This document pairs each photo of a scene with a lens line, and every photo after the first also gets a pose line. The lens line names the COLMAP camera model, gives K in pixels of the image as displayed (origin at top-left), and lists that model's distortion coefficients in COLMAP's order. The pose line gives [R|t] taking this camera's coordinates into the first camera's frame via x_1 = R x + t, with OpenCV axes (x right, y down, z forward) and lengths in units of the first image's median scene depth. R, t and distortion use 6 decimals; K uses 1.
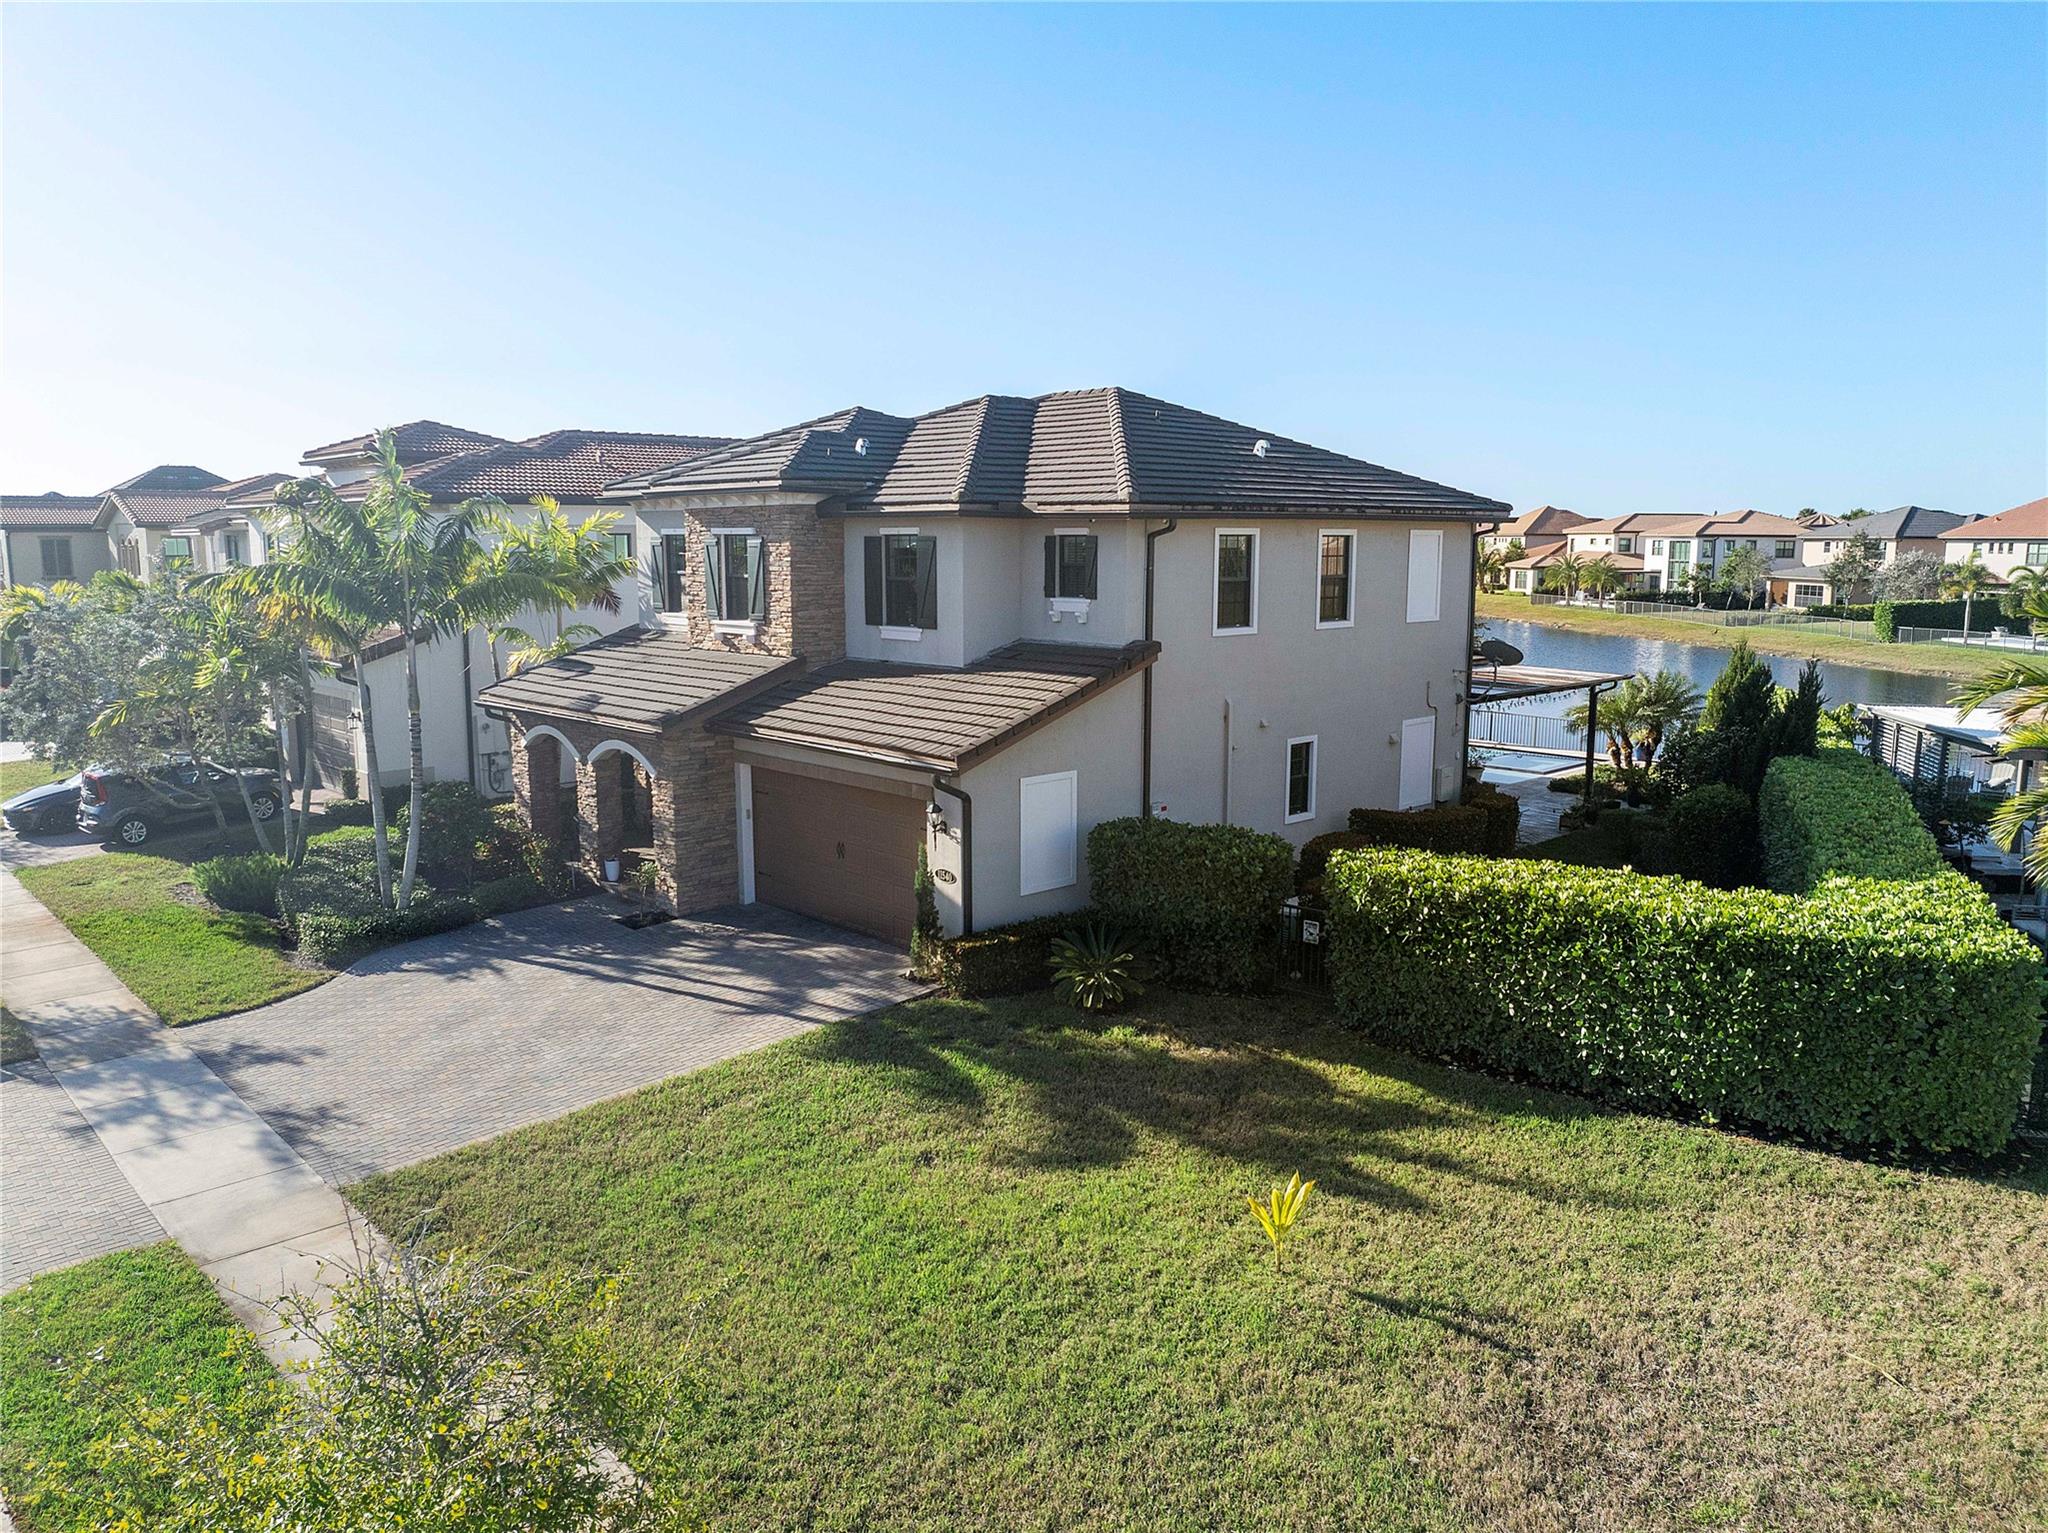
lens RADIAL K [[1443.4, 0, 1024.0], [0, 1443.4, 766.5], [0, 0, 1]] dist [-0.036812, -0.002860]
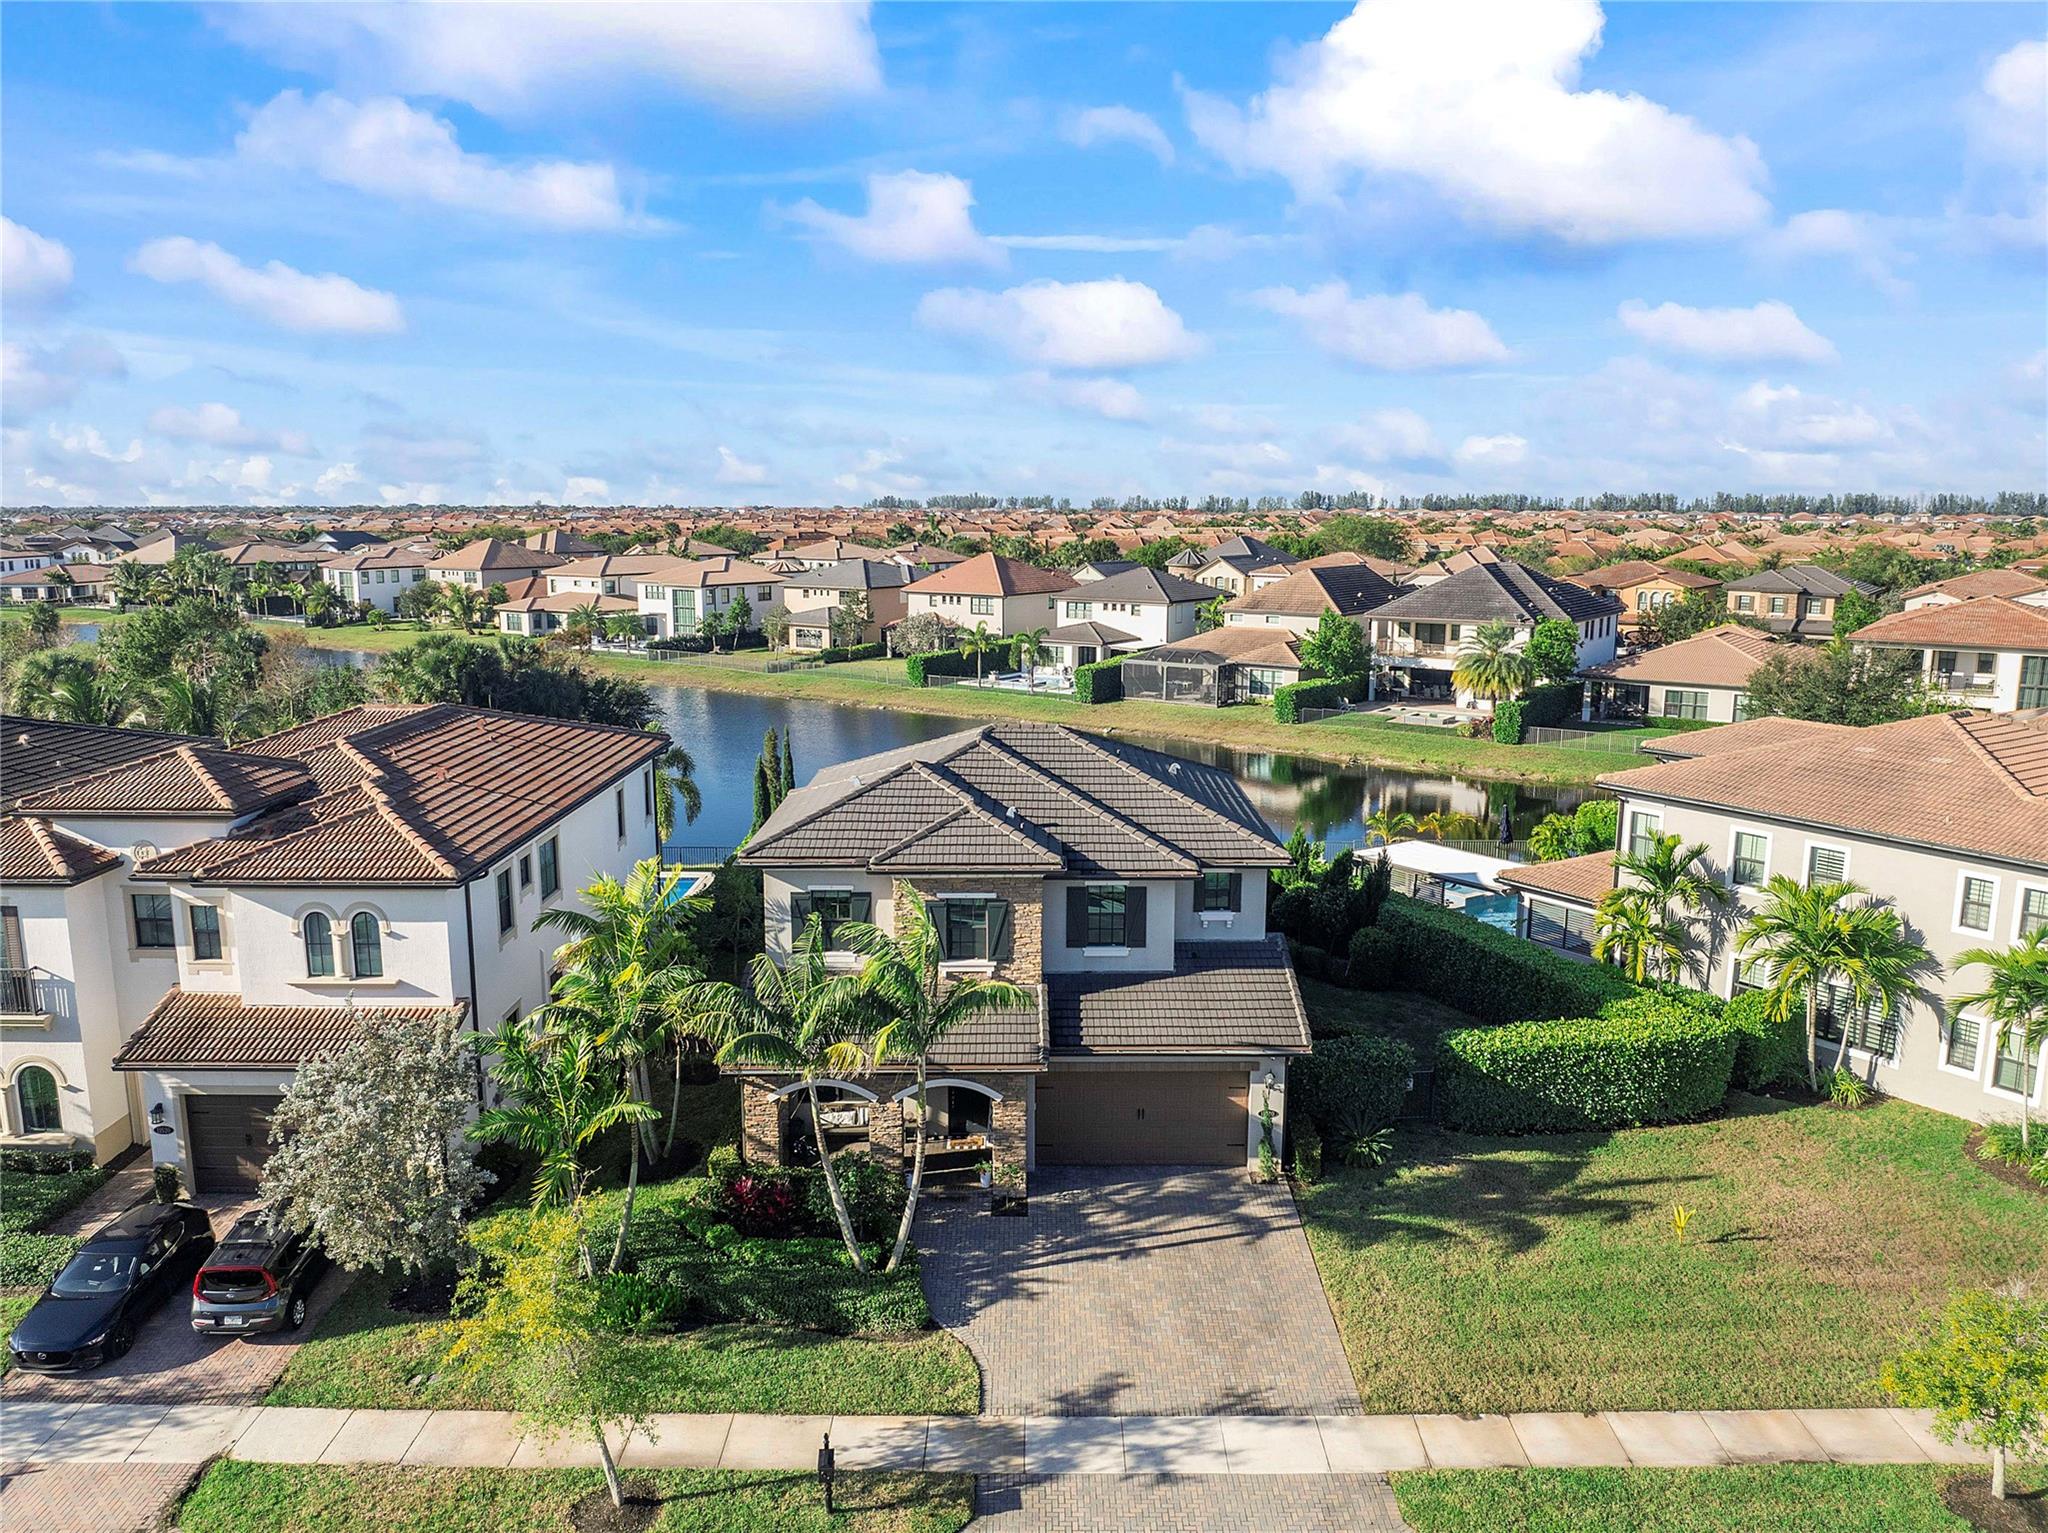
lens RADIAL K [[1457.7, 0, 1029.7], [0, 1457.7, 760.8], [0, 0, 1]] dist [-0.040094, -0.001141]
pose [[0.690776, -0.122377, 0.712637, -1.081722], [0.113376, 0.991714, 0.060403, -0.355995], [-0.714125, 0.039071, 0.698927, 0.036232]]
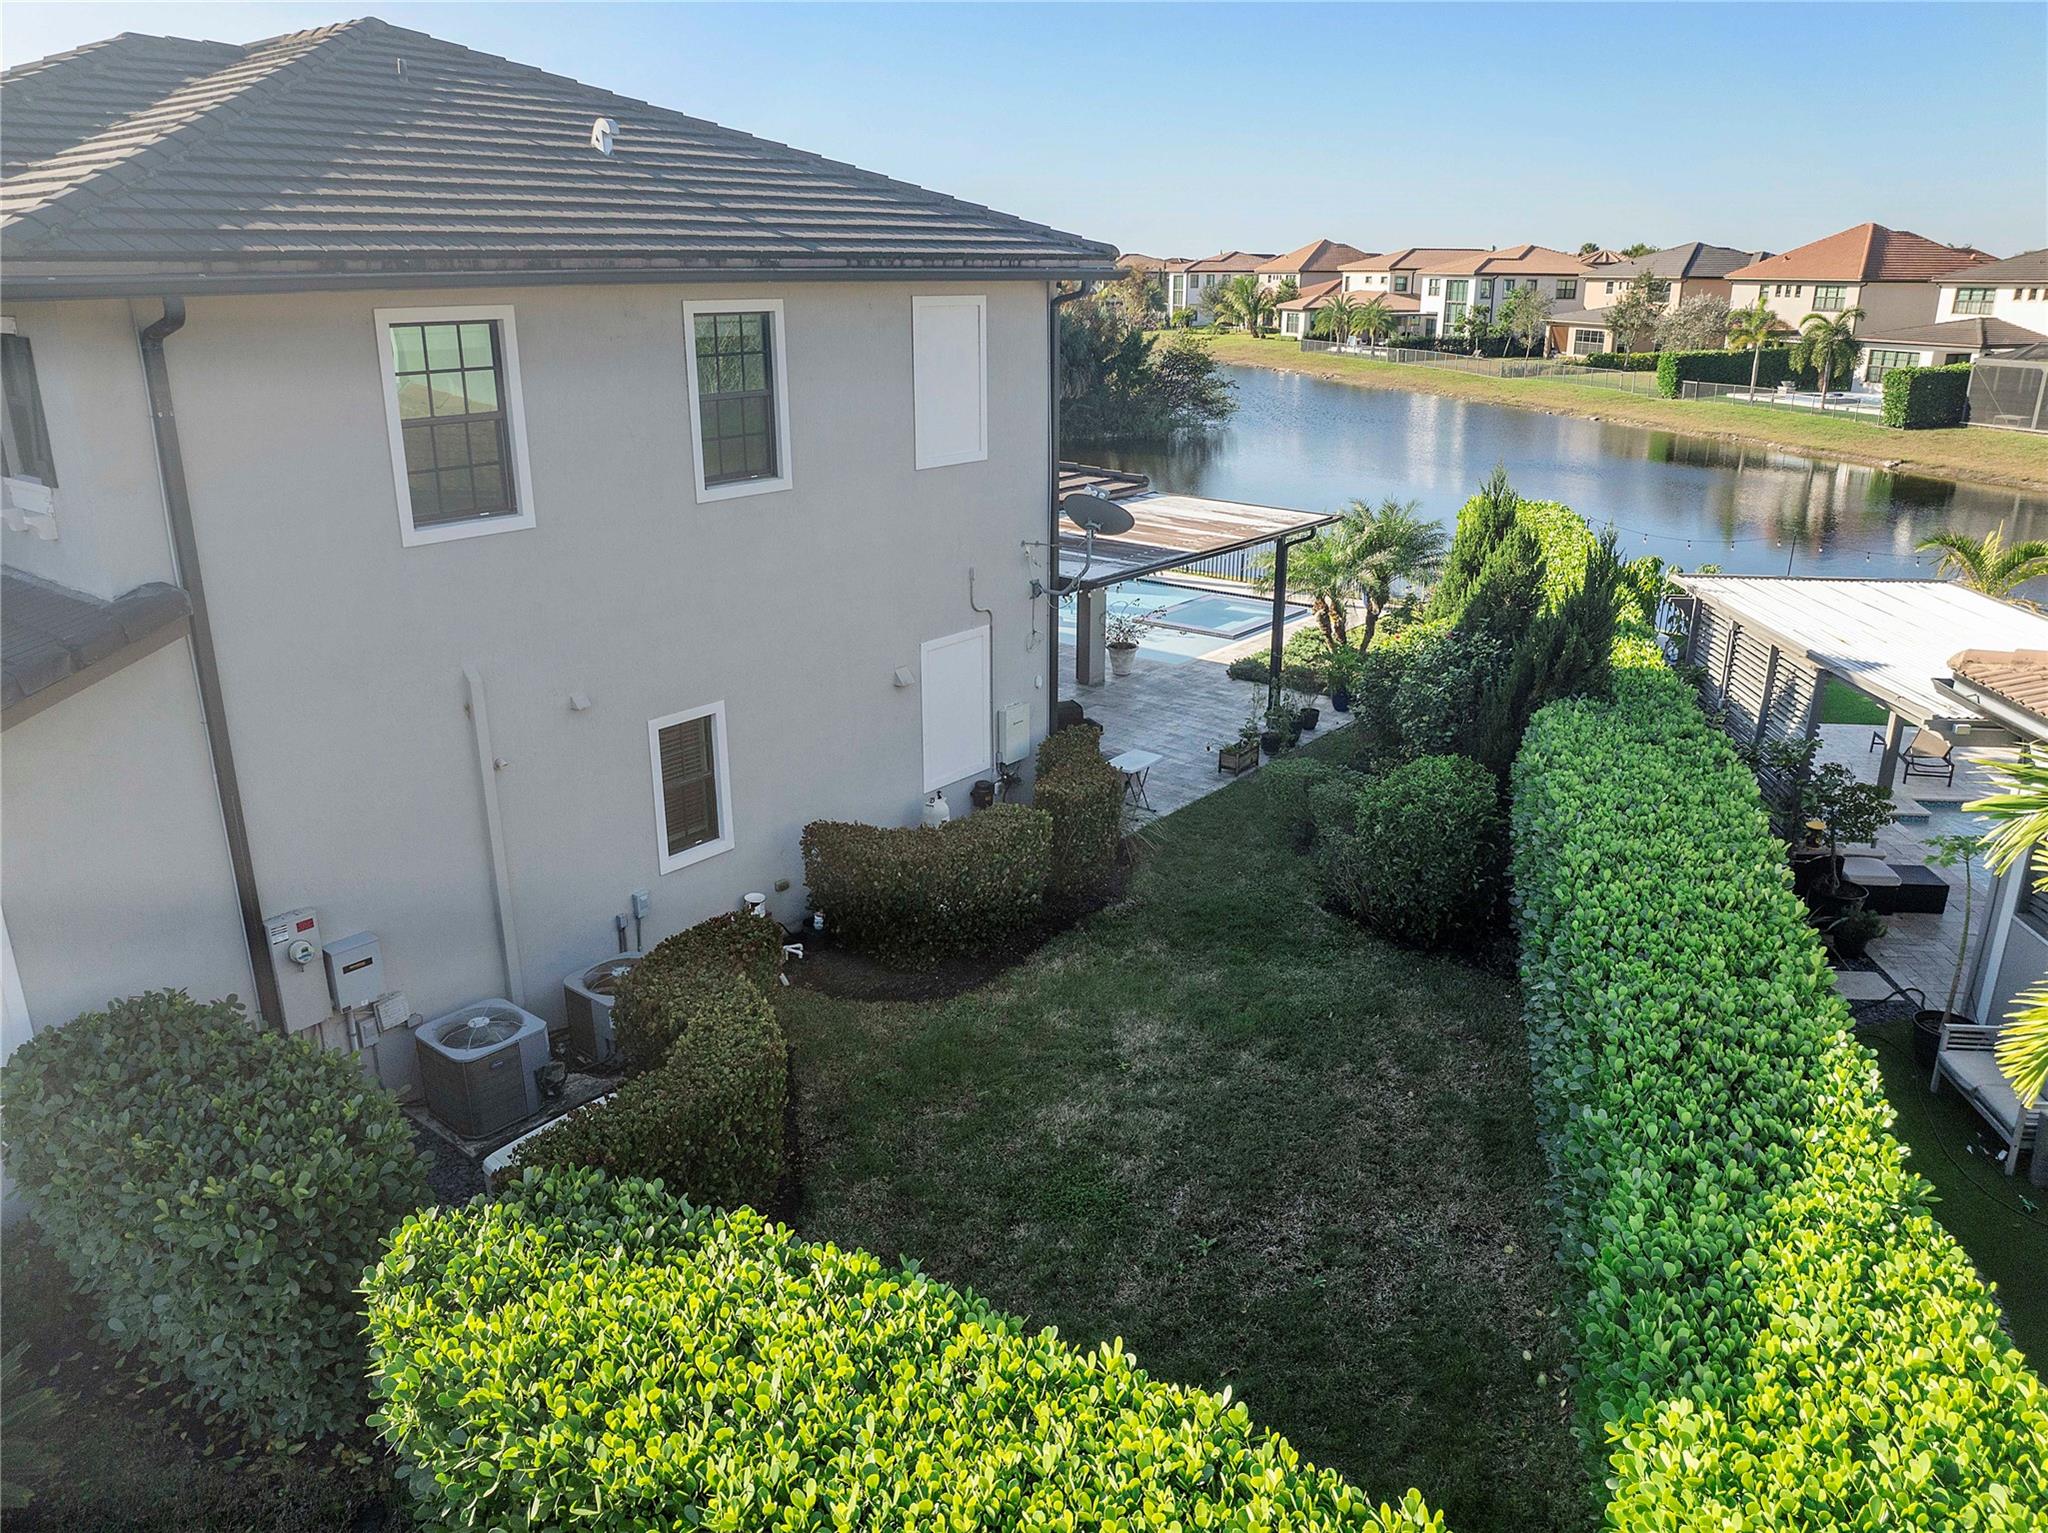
lens RADIAL K [[1460.5, 0, 1024.0], [0, 1460.5, 766.5], [0, 0, 1]] dist [-0.000625, -0.074912]
pose [[0.989452, -0.045510, 0.137527, 0.239032], [0.021704, 0.985227, 0.169872, -0.087412], [-0.143226, -0.165096, 0.975823, 0.454452]]
